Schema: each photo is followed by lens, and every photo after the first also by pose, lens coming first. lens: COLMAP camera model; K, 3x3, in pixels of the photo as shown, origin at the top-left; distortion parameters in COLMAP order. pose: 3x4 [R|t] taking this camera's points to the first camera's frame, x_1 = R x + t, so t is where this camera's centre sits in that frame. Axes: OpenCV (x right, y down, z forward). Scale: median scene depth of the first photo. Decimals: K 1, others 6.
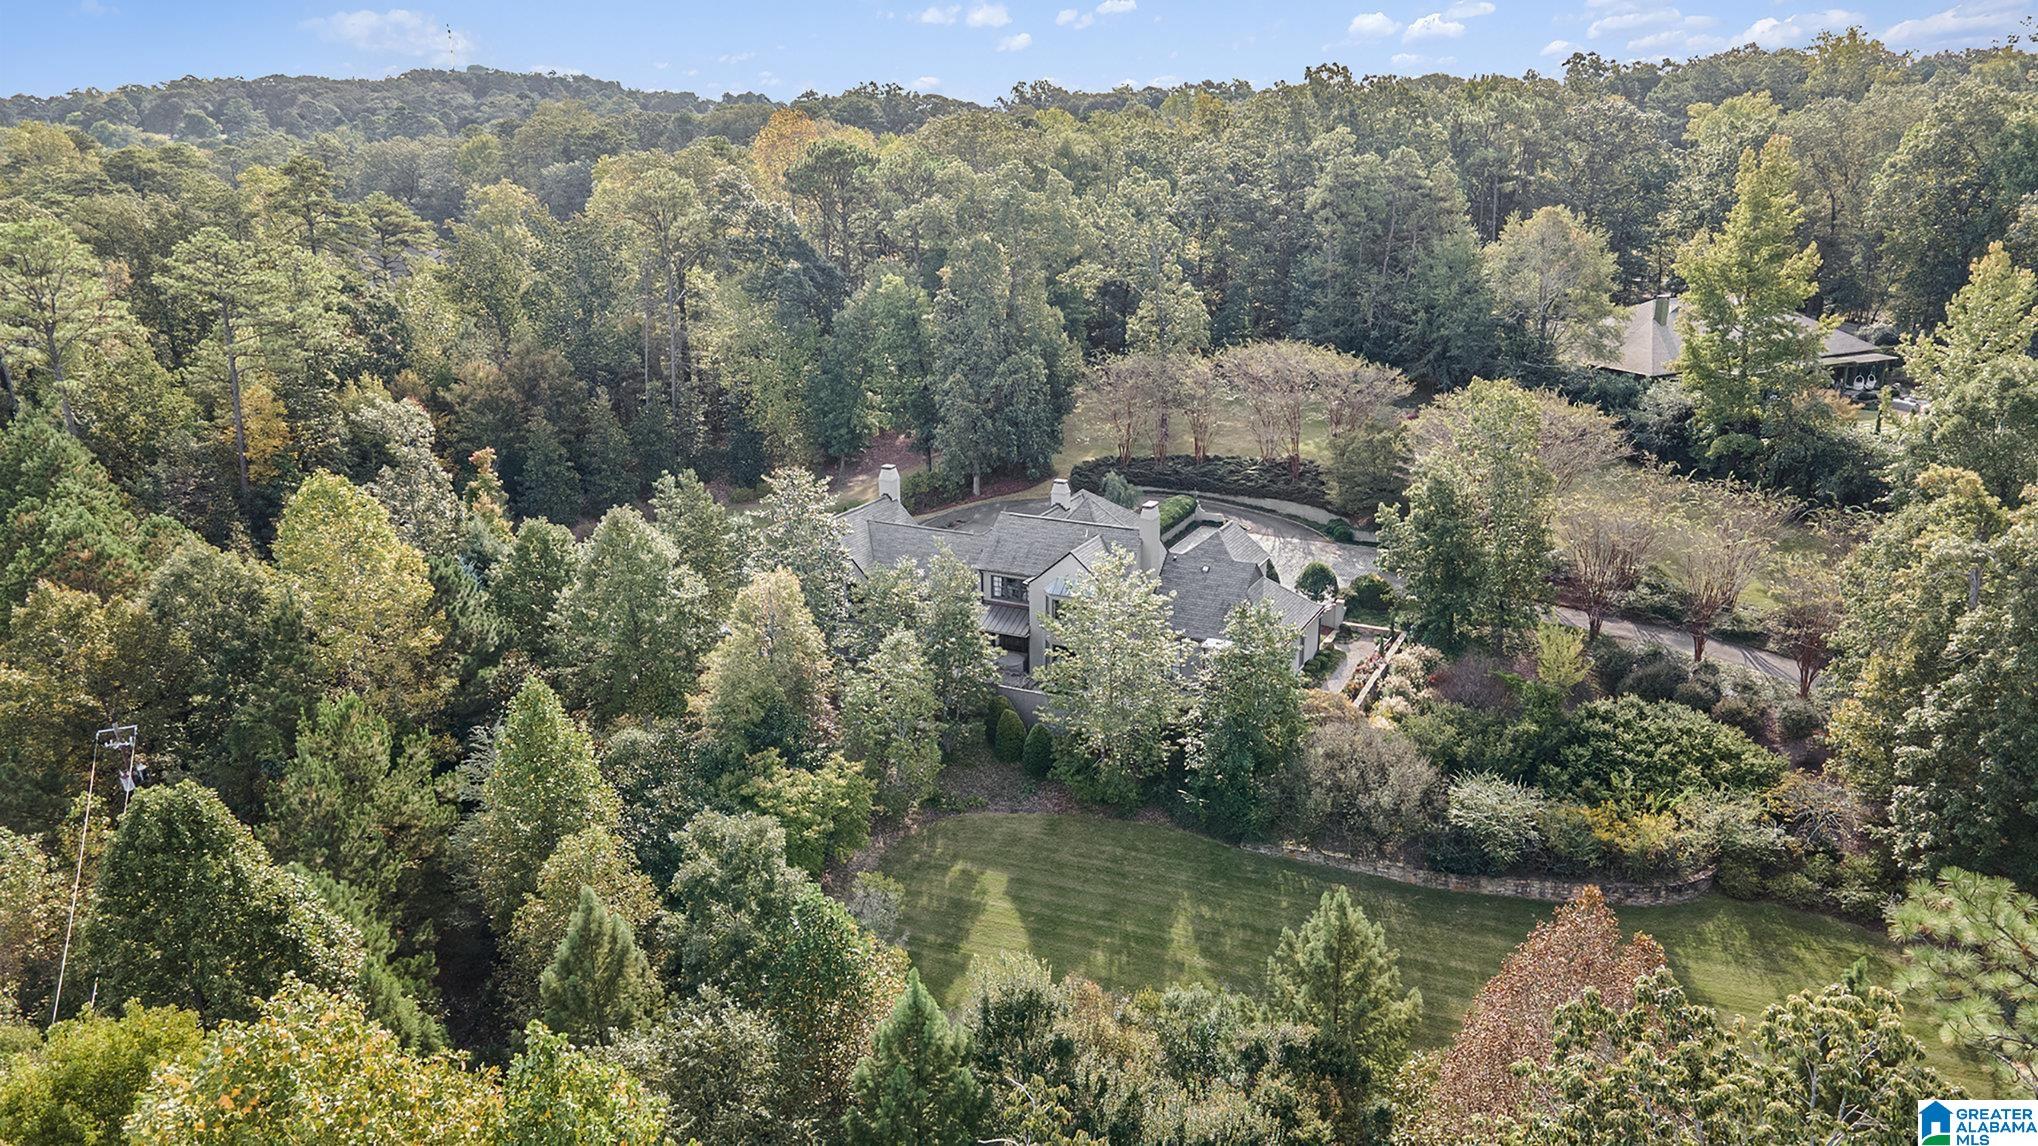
lens RADIAL K [[1557.5, 0, 1019.0], [0, 1557.5, 573.0], [0, 0, 1]] dist [0.036546, 0.005983]
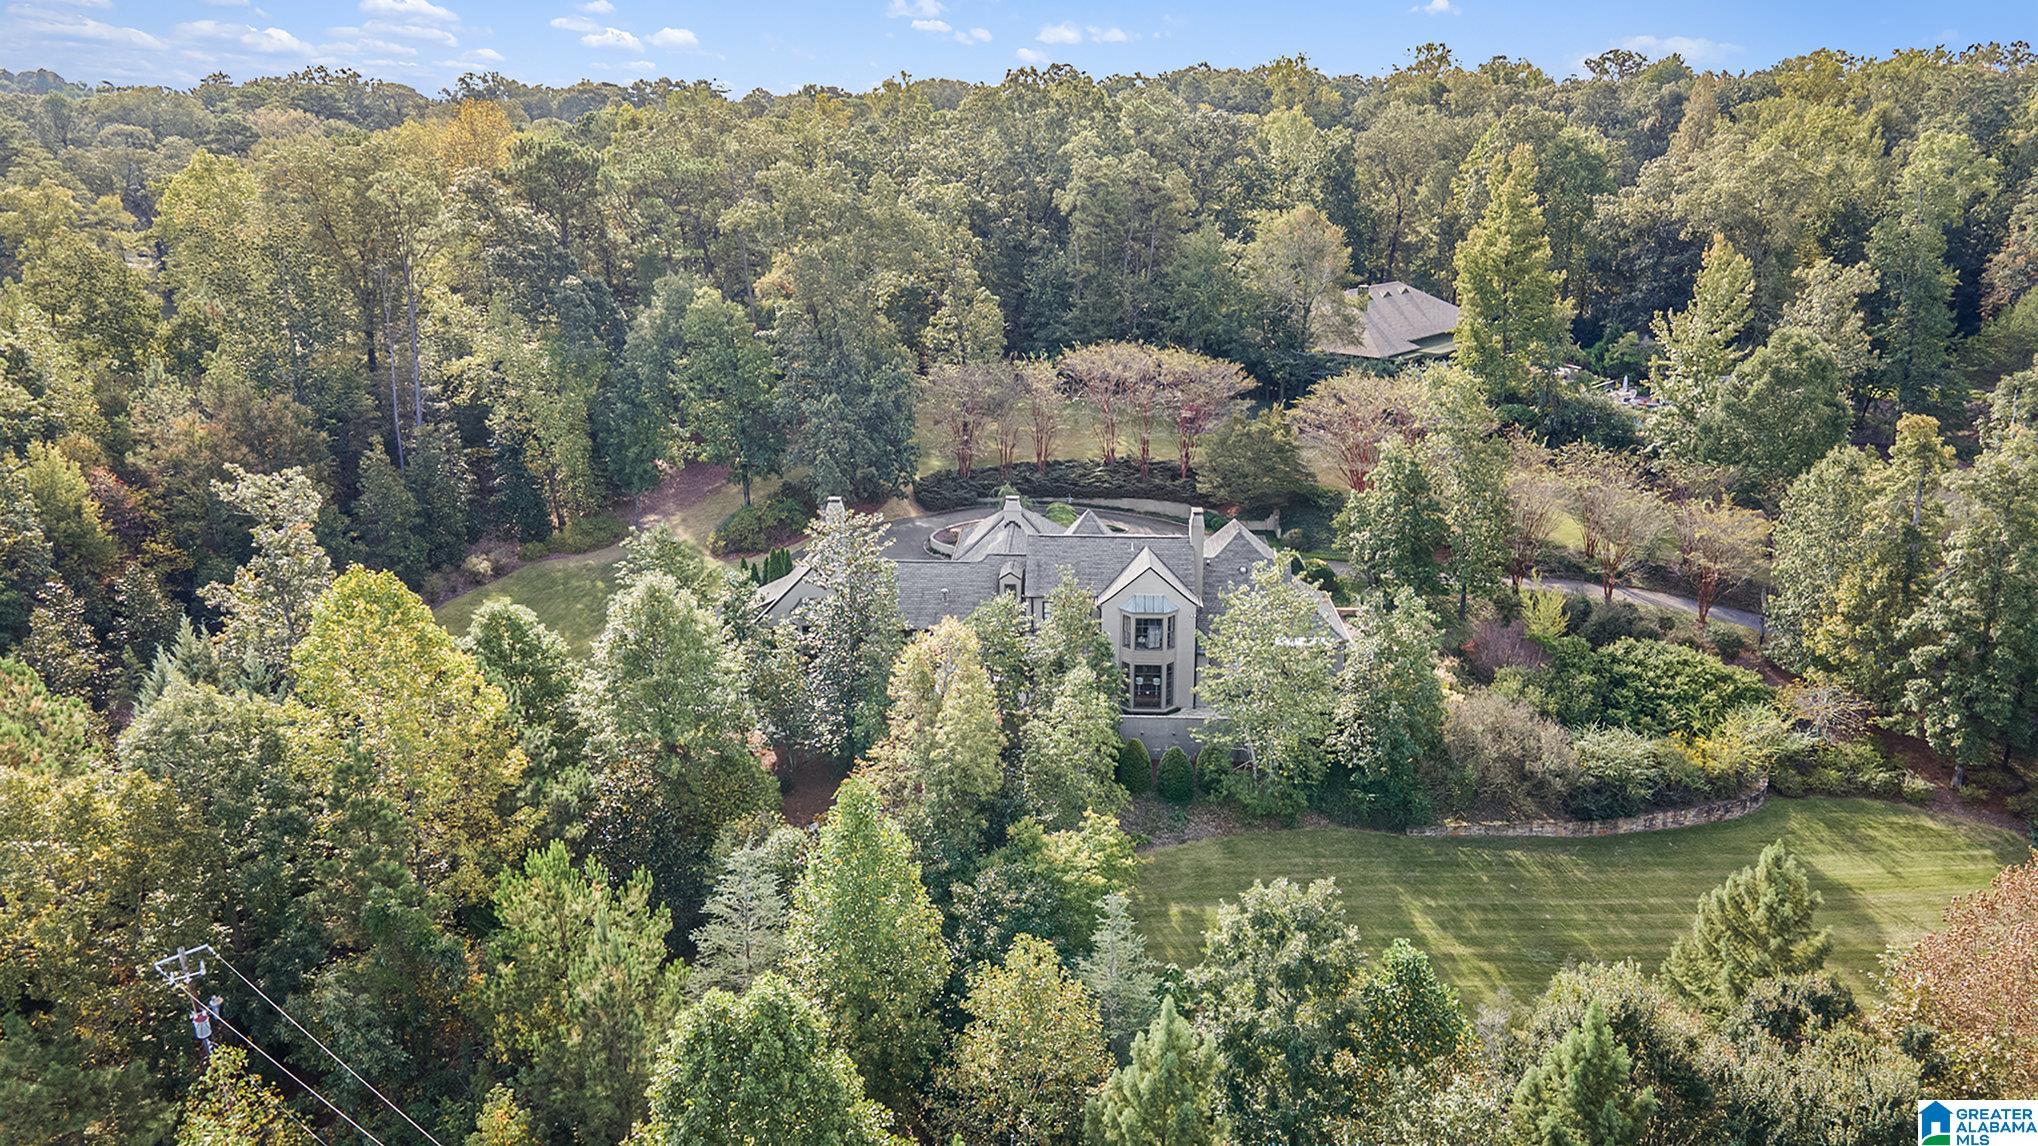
lens RADIAL K [[1557.5, 0, 1019.0], [0, 1557.5, 573.0], [0, 0, 1]] dist [0.036546, 0.005983]
pose [[0.893251, -0.111051, 0.435626, -0.351641], [0.111626, 0.993452, 0.024364, -0.032502], [-0.435479, 0.026864, 0.899798, 0.126609]]
